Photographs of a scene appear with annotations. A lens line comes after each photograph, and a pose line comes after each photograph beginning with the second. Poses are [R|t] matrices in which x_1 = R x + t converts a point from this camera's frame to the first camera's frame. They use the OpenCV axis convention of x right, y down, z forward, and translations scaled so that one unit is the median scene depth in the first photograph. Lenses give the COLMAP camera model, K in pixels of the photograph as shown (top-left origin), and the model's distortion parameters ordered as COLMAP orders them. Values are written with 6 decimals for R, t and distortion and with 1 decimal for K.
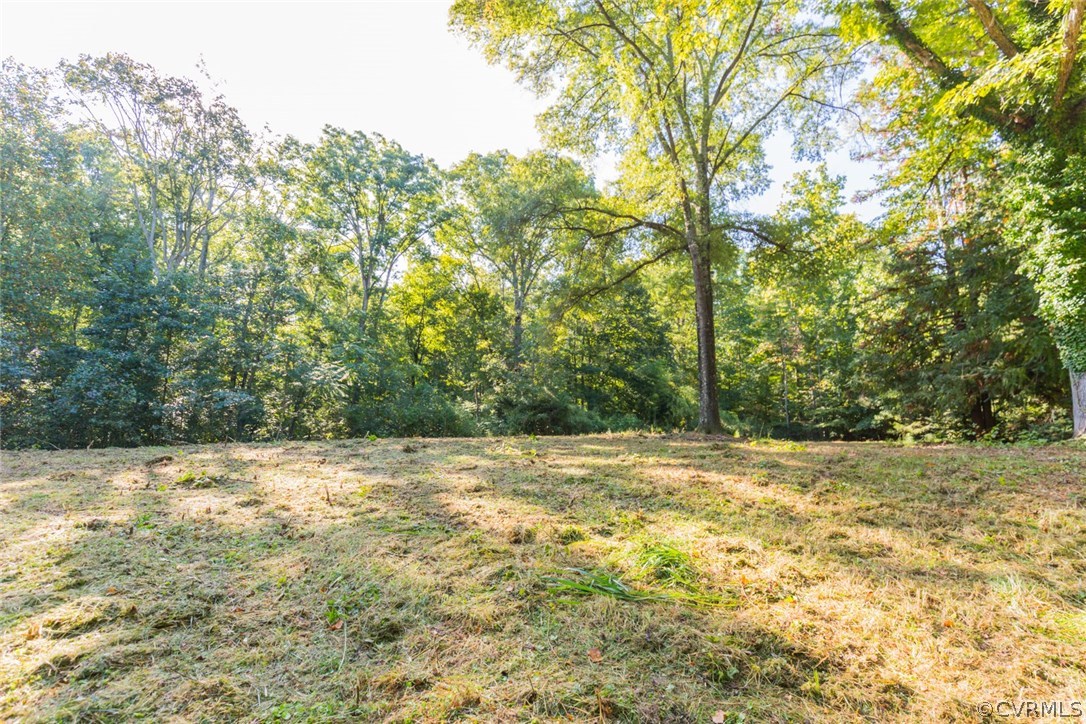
lens RADIAL K [[502.4, 0, 528.0], [0, 502.4, 362.3], [0, 0, 1]] dist [0.011998, -0.000556]
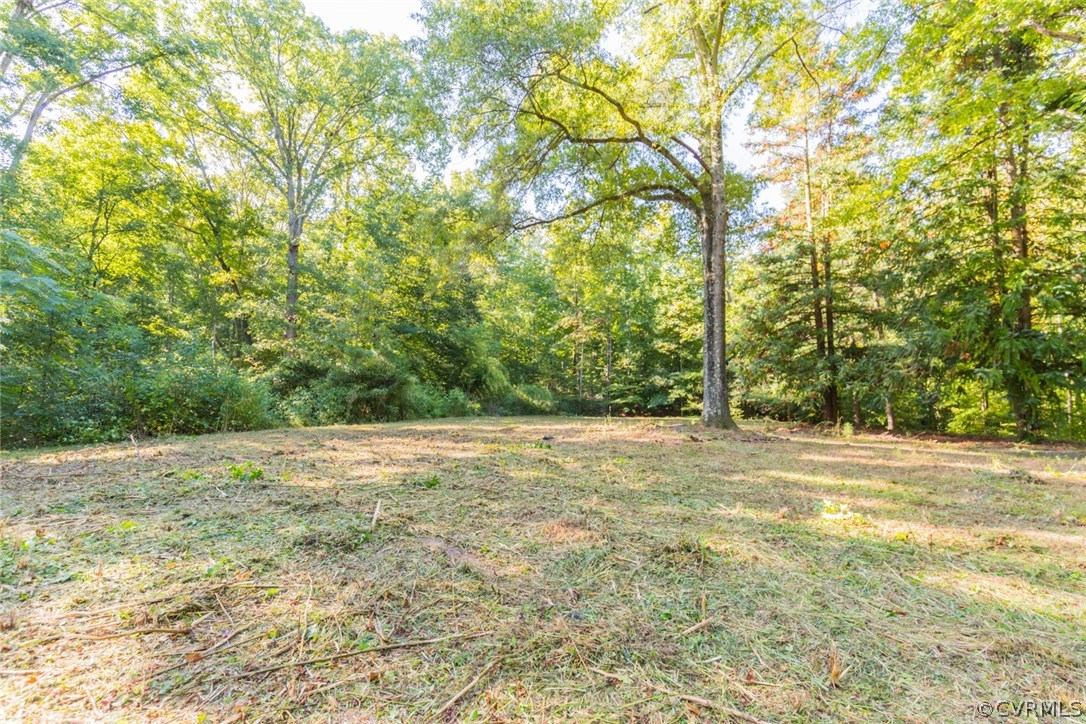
lens RADIAL K [[509.7, 0, 542.8], [0, 509.7, 346.9], [0, 0, 1]] dist [0.048776, 0.000077]
pose [[0.818920, 0.061298, 0.570625, -0.160360], [-0.085079, 0.996260, 0.015077, 0.011572], [-0.567566, -0.060895, 0.821073, 0.250741]]
